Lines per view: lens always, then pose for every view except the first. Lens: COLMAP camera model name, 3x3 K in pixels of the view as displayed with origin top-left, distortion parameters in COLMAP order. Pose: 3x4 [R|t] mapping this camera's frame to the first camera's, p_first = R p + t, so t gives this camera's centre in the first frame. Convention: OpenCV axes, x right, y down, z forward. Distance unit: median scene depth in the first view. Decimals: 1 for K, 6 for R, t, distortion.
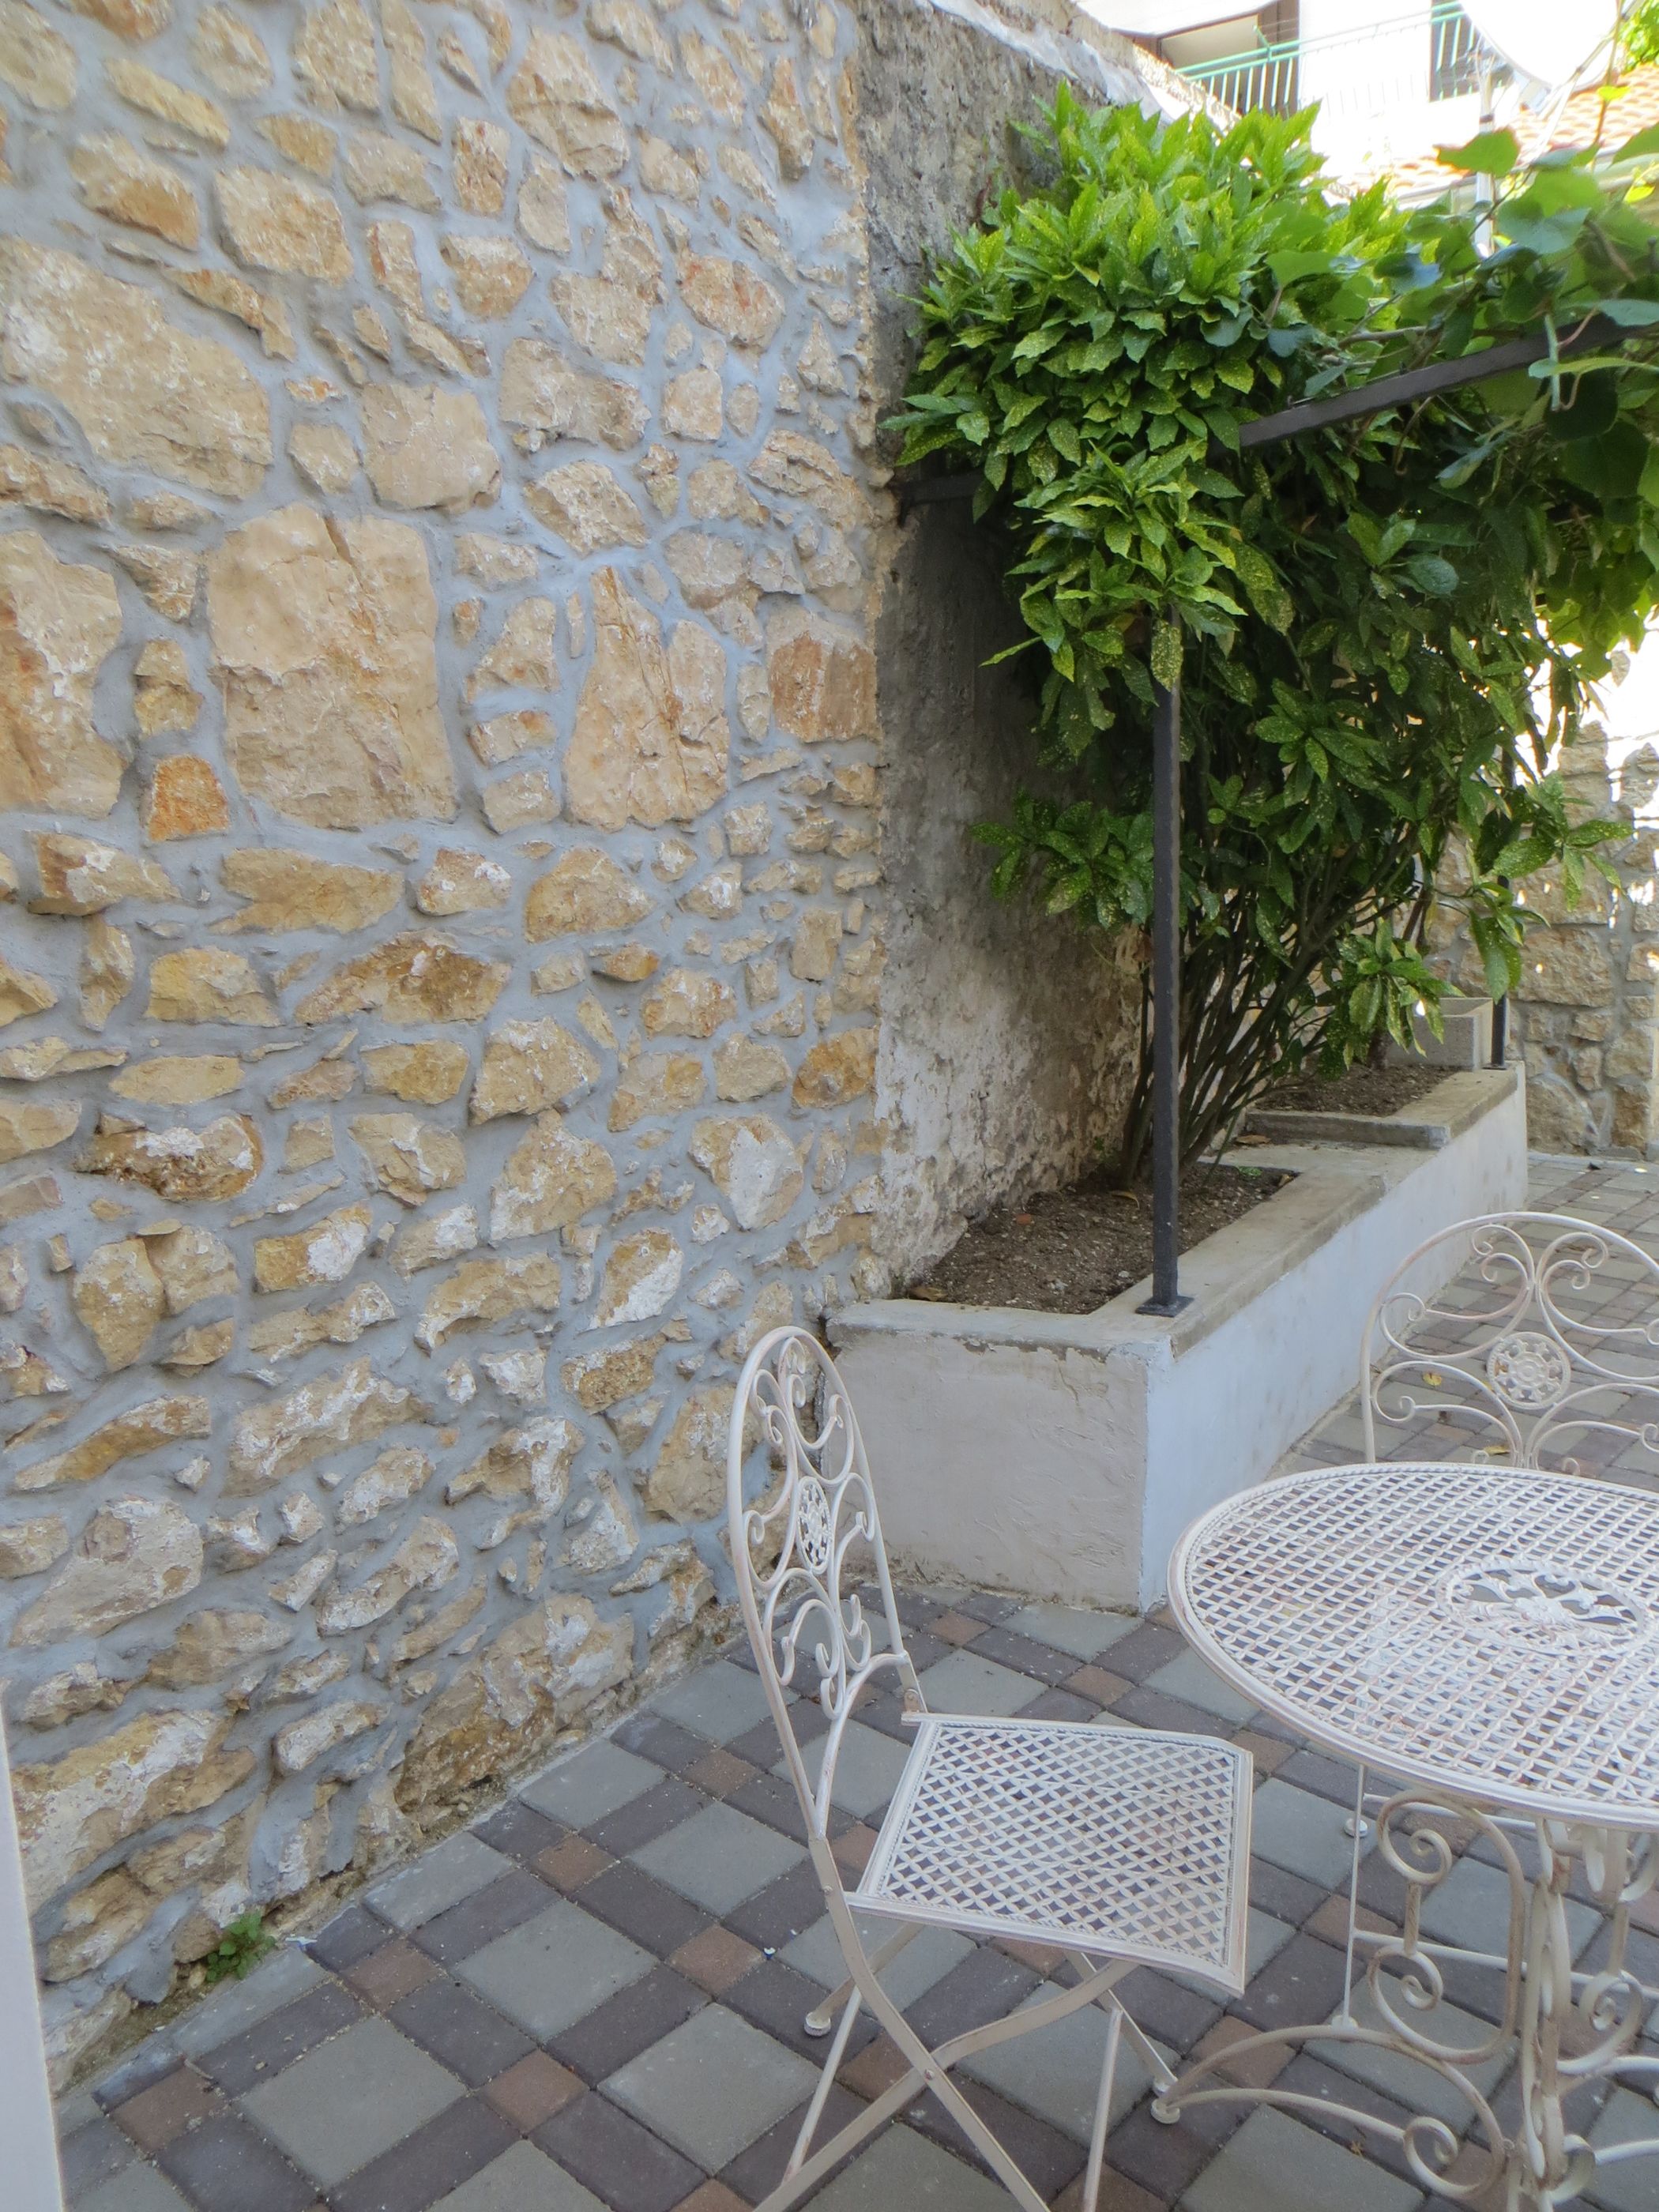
lens RADIAL K [[1654.4, 0, 818.6], [0, 1654.4, 1110.5], [0, 0, 1]] dist [-0.009295, -0.003892]
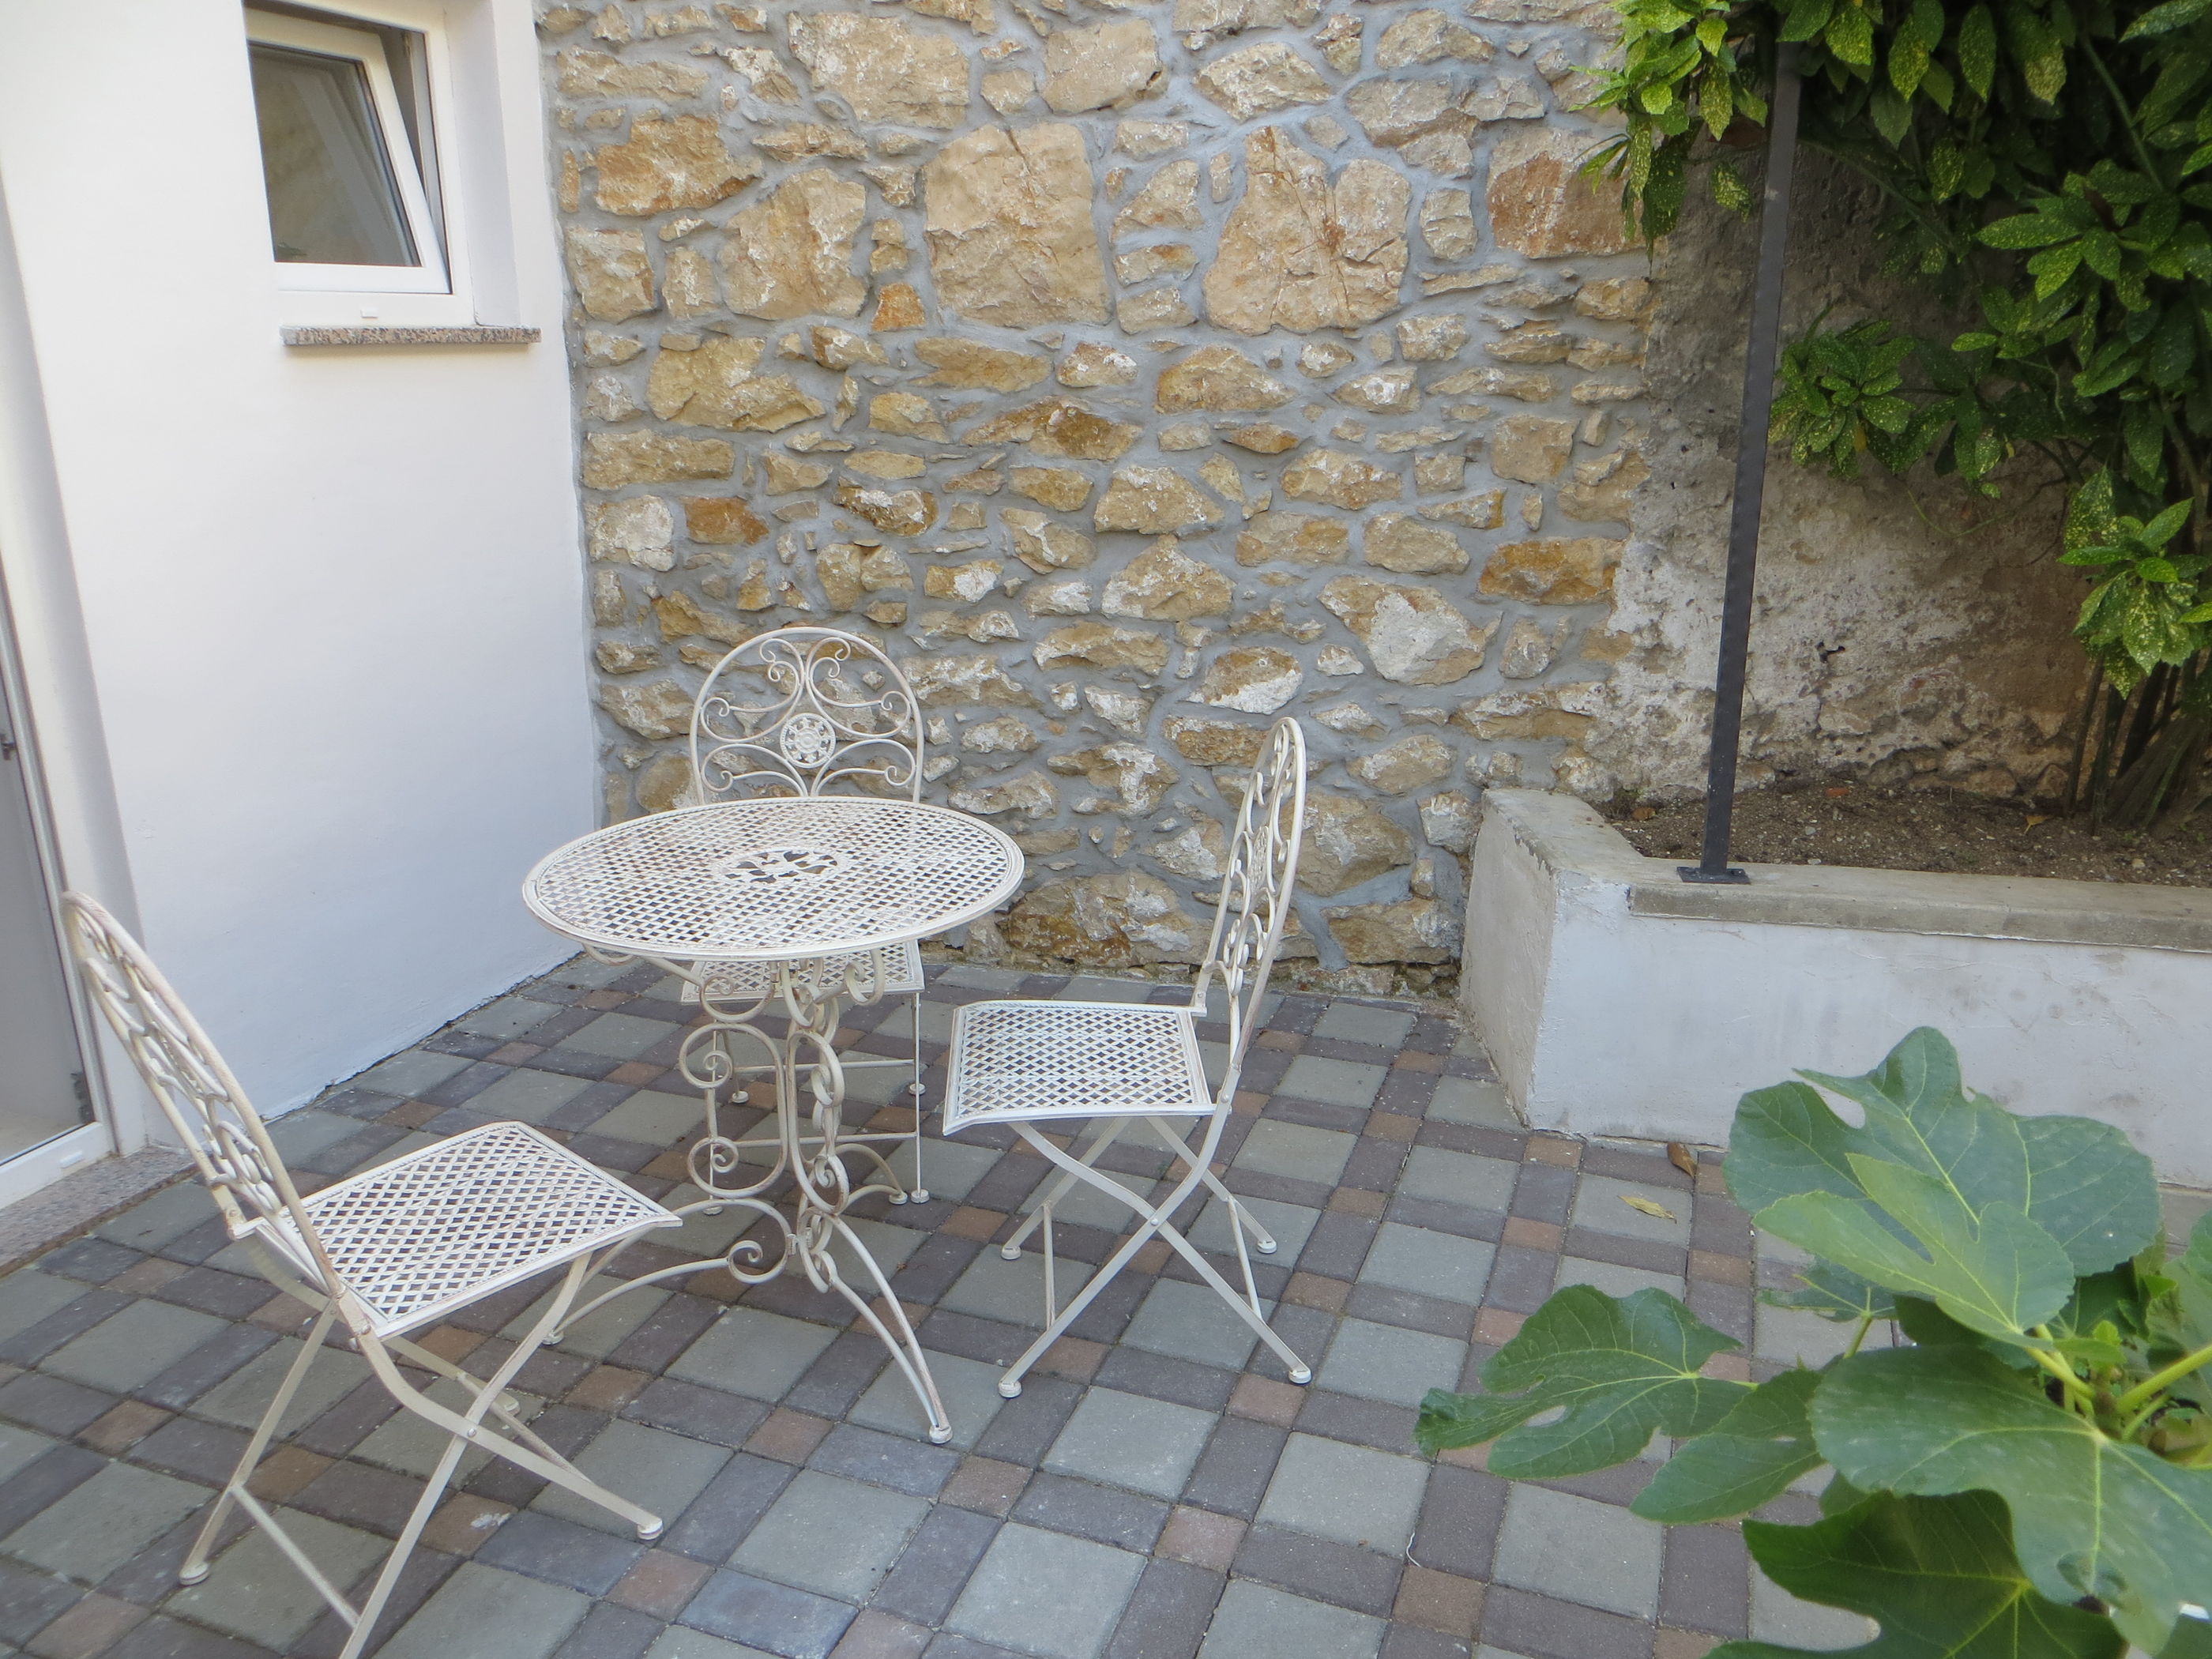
lens RADIAL K [[1654.4, 0, 1114.0], [0, 1654.4, 835.6], [0, 0, 1]] dist [-0.009295, -0.003892]
pose [[0.376423, 0.293444, -0.878747, 1.060581], [-0.173310, 0.954072, 0.244358, -0.086581], [0.910093, 0.060314, 0.409991, 0.363615]]
